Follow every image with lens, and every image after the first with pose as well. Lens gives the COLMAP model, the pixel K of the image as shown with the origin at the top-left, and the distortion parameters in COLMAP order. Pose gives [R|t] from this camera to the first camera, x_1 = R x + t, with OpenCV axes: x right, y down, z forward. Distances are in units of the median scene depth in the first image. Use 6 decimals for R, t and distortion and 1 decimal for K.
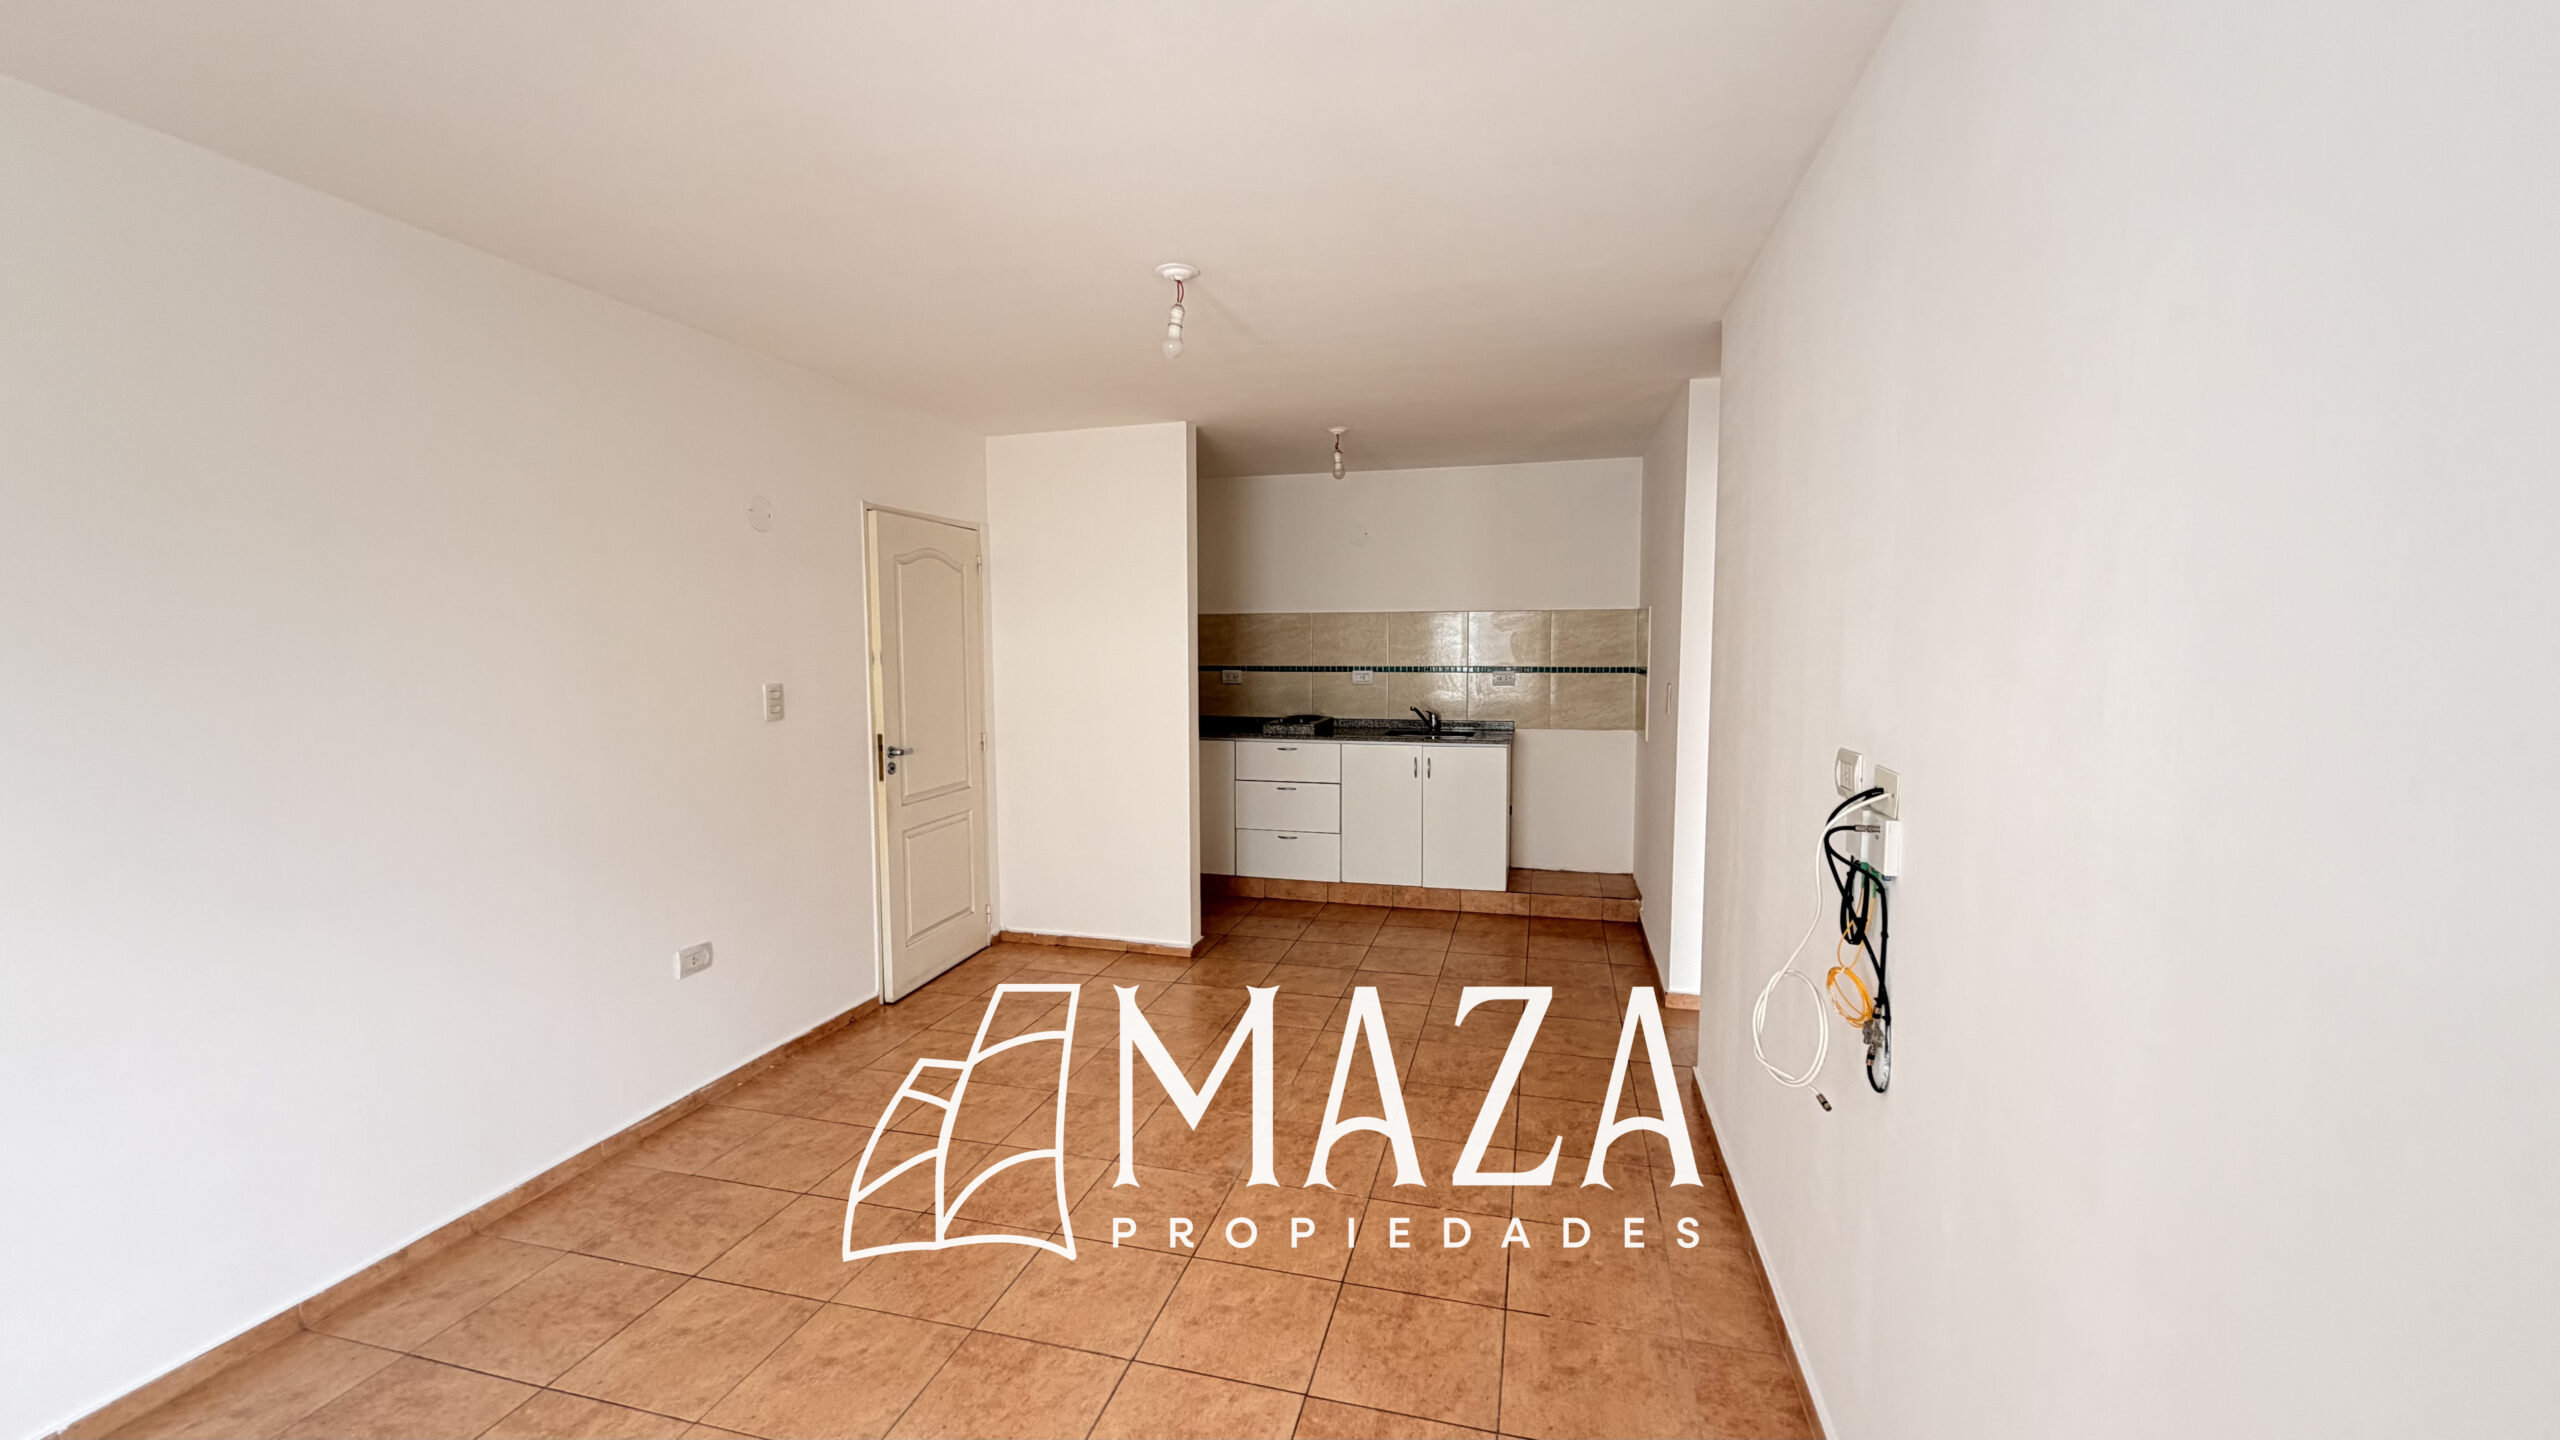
lens RADIAL K [[1021.0, 0, 1273.5], [0, 1021.0, 719.8], [0, 0, 1]] dist [0.003107, 0.001002]
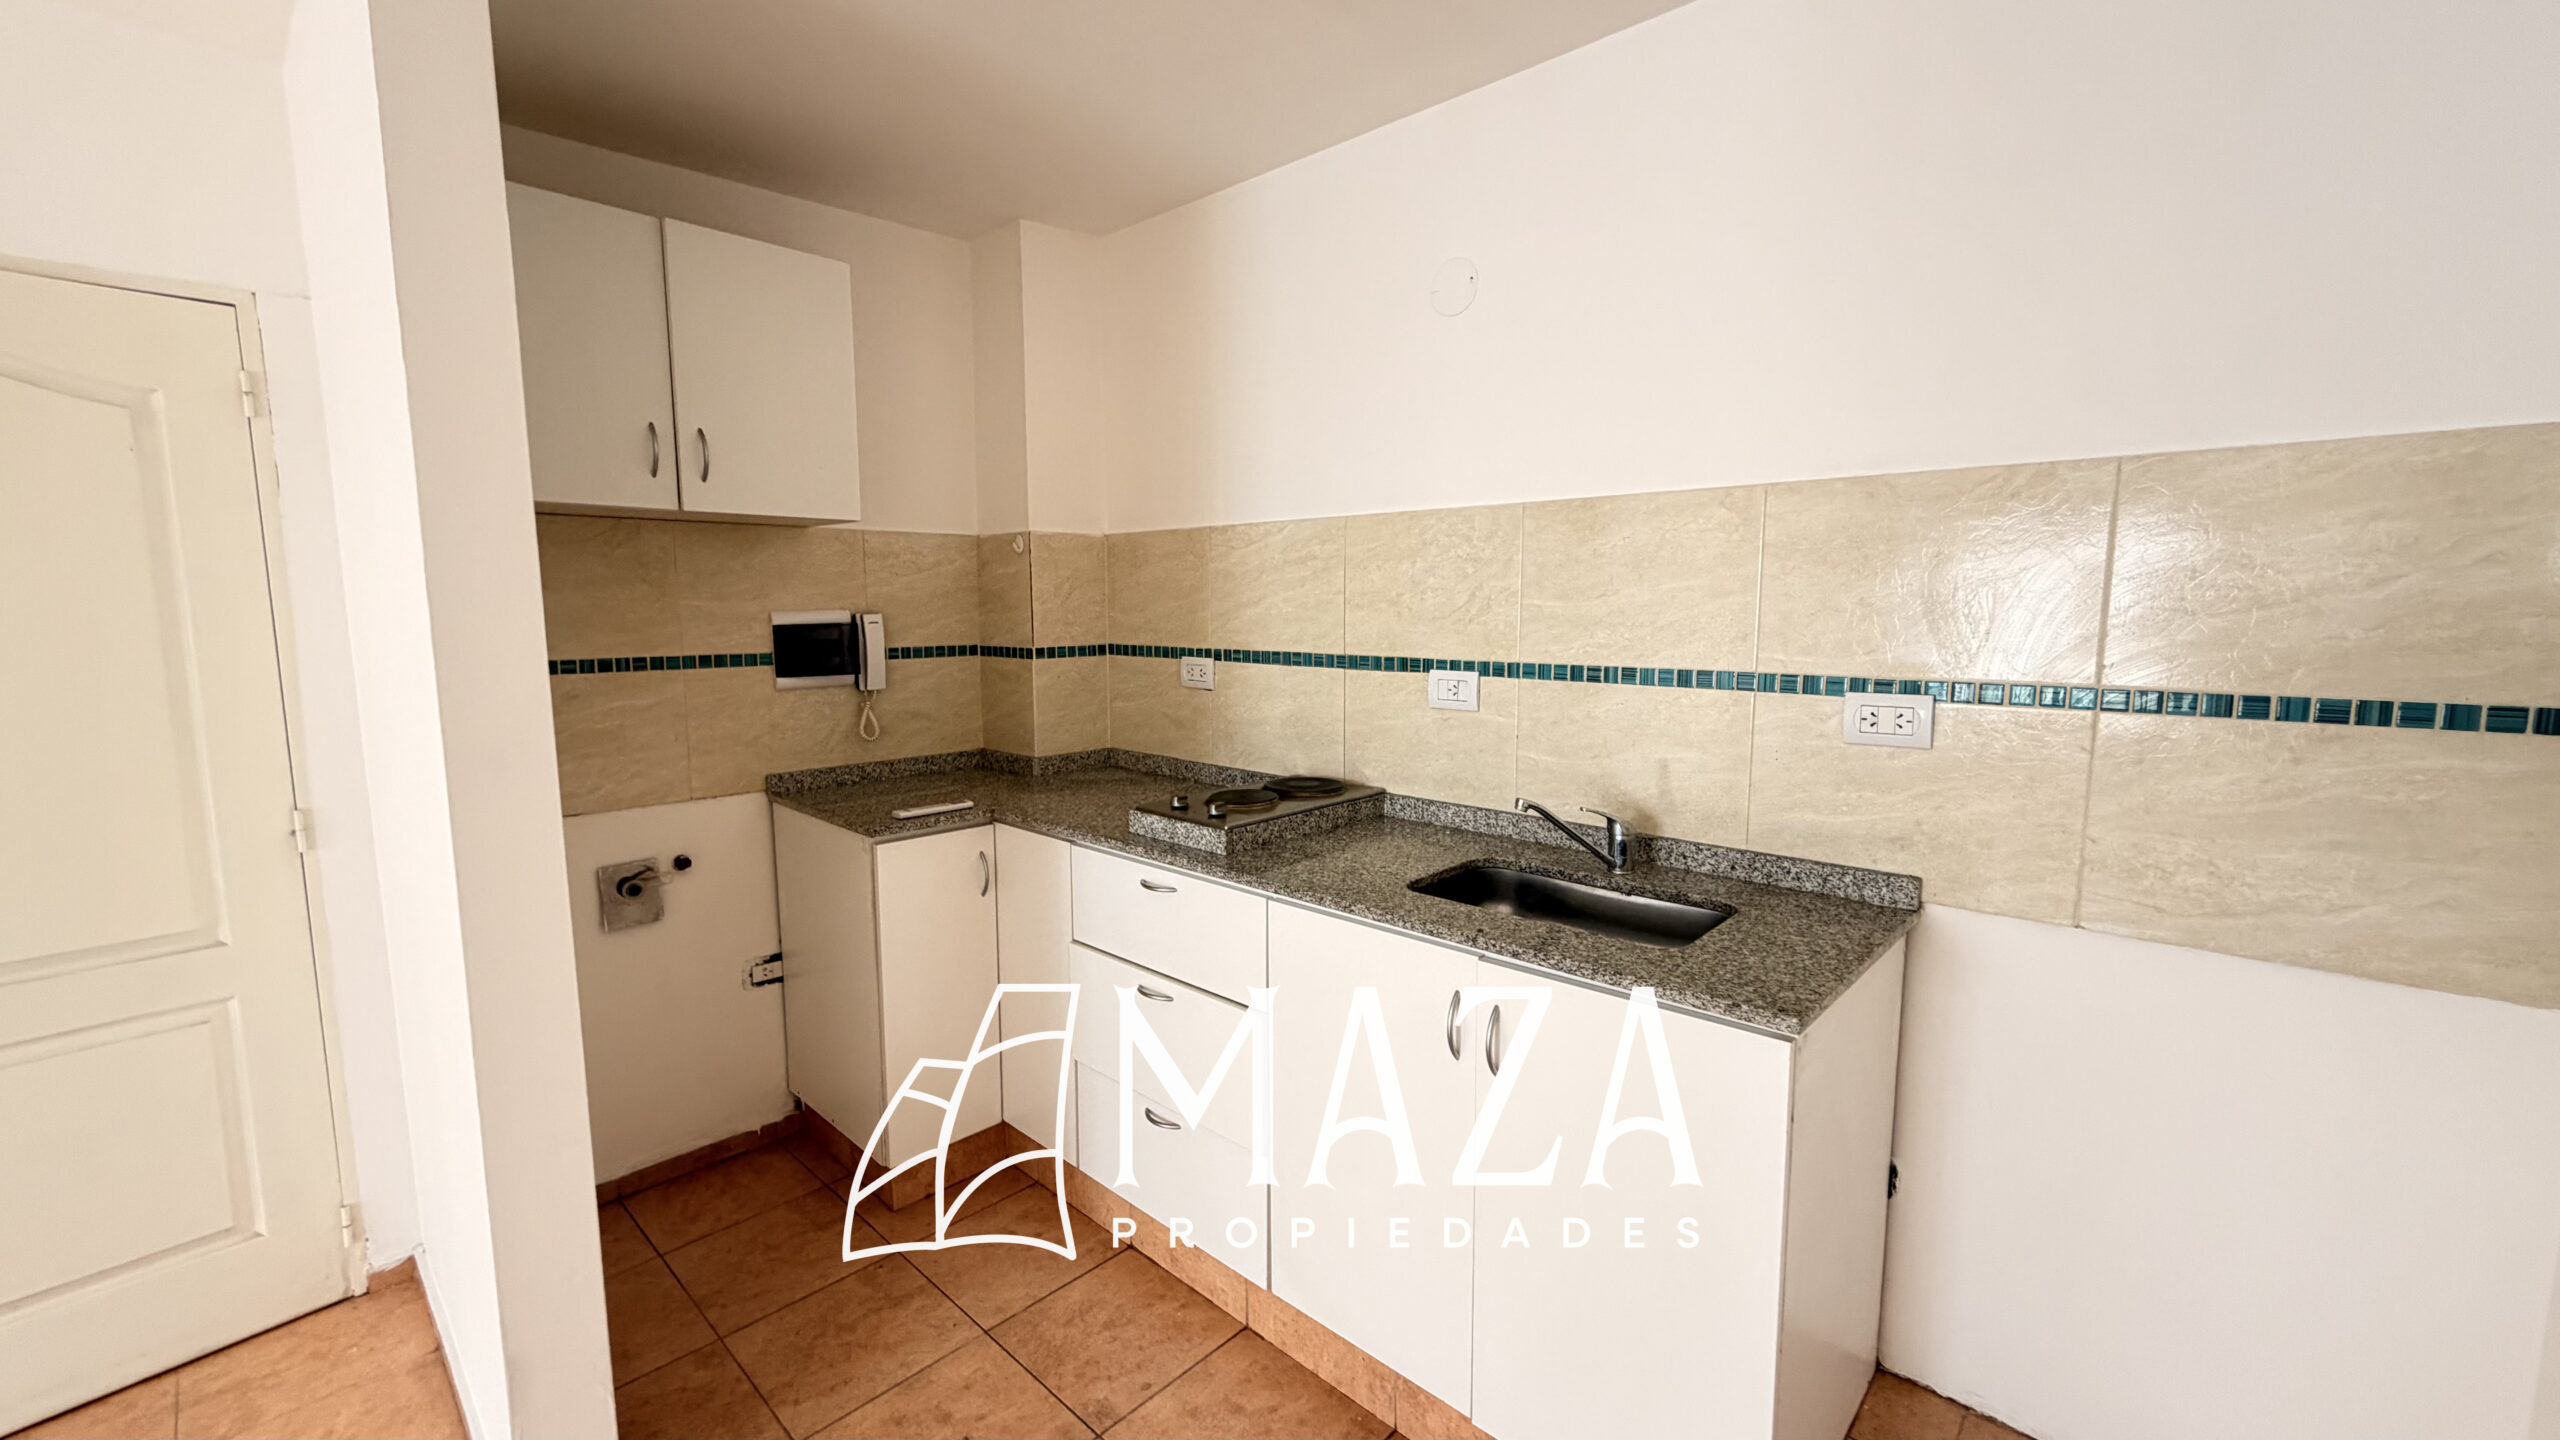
lens RADIAL K [[1021.0, 0, 1281.1], [0, 1021.0, 713.0], [0, 0, 1]] dist [0.003107, 0.001002]
pose [[0.874204, 0.052646, -0.482697, 0.207455], [-0.037108, 0.998441, 0.041691, -0.045499], [0.484139, -0.018535, 0.874795, 0.649989]]
